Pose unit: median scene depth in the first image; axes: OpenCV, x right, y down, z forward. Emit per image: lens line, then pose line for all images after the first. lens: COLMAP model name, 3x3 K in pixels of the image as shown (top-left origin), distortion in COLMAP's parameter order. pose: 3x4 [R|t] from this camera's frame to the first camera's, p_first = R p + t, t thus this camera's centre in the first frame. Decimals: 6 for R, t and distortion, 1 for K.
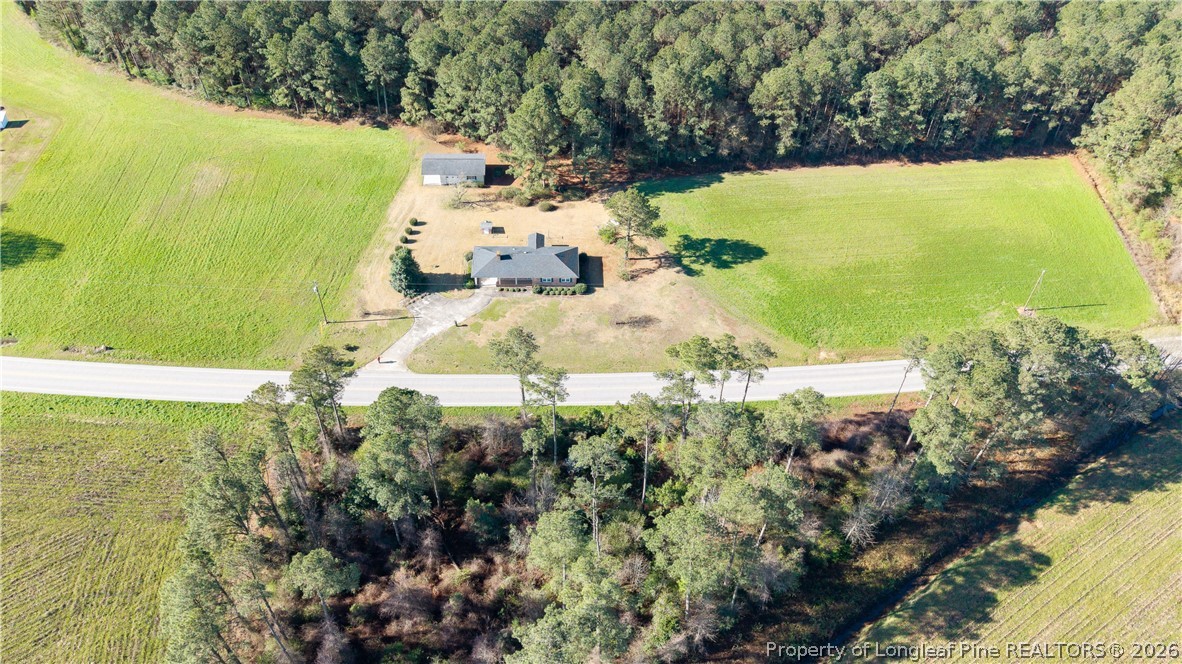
lens RADIAL K [[708.5, 0, 591.0], [0, 708.5, 332.0], [0, 0, 1]] dist [0.004084, -0.000277]
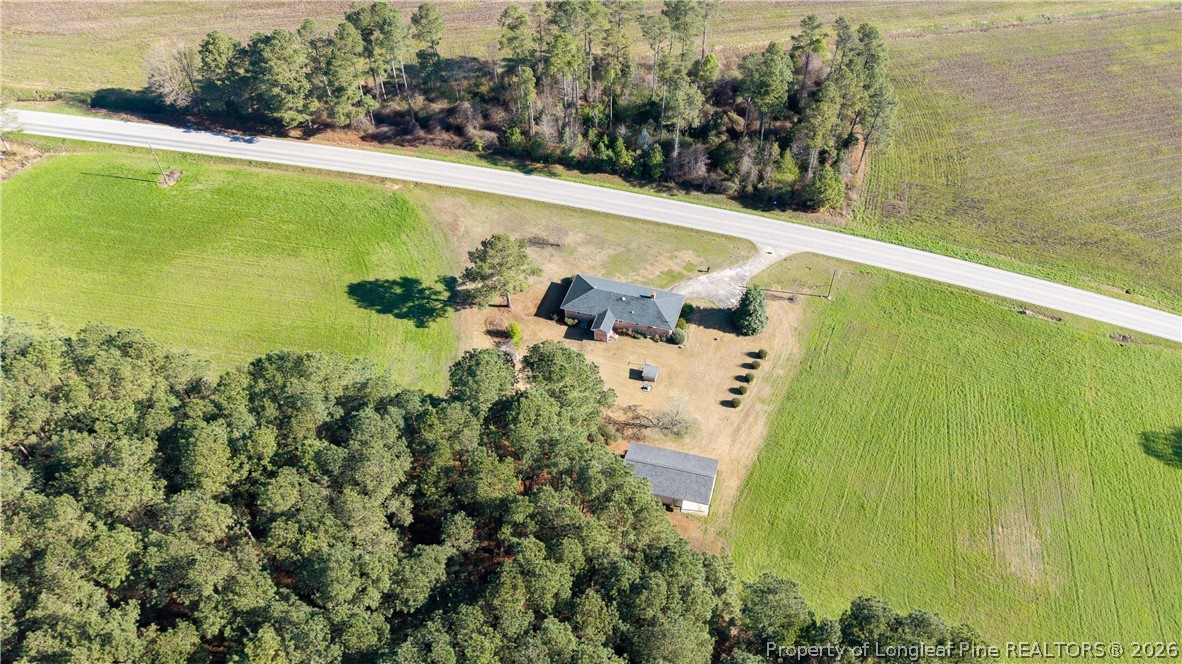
lens RADIAL K [[708.5, 0, 591.0], [0, 708.5, 332.0], [0, 0, 1]] dist [0.004084, -0.000277]
pose [[-0.929399, -0.340893, 0.141455, -0.183633], [0.206378, -0.162260, 0.964925, -0.948743], [-0.305983, 0.925993, 0.221157, 0.799641]]
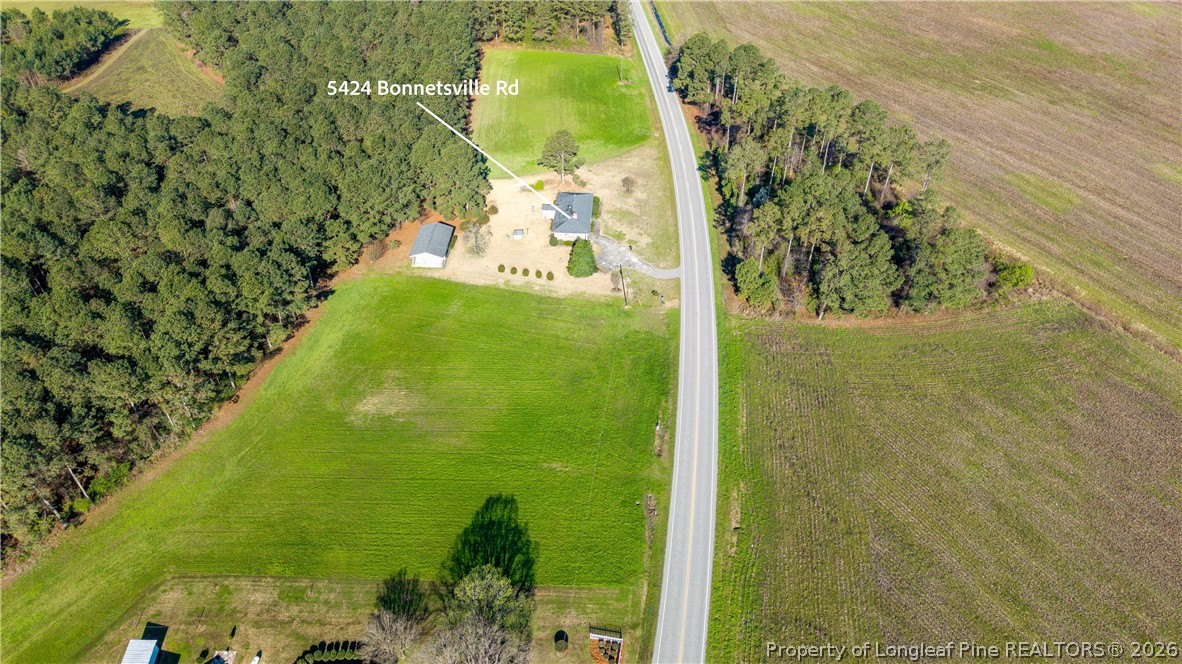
lens RADIAL K [[708.5, 0, 591.0], [0, 708.5, 332.0], [0, 0, 1]] dist [0.004084, -0.000277]
pose [[0.143400, -0.681801, 0.717345, -1.061981], [0.768274, 0.533605, 0.353584, -0.377695], [-0.623853, 0.500413, 0.600329, 0.322338]]
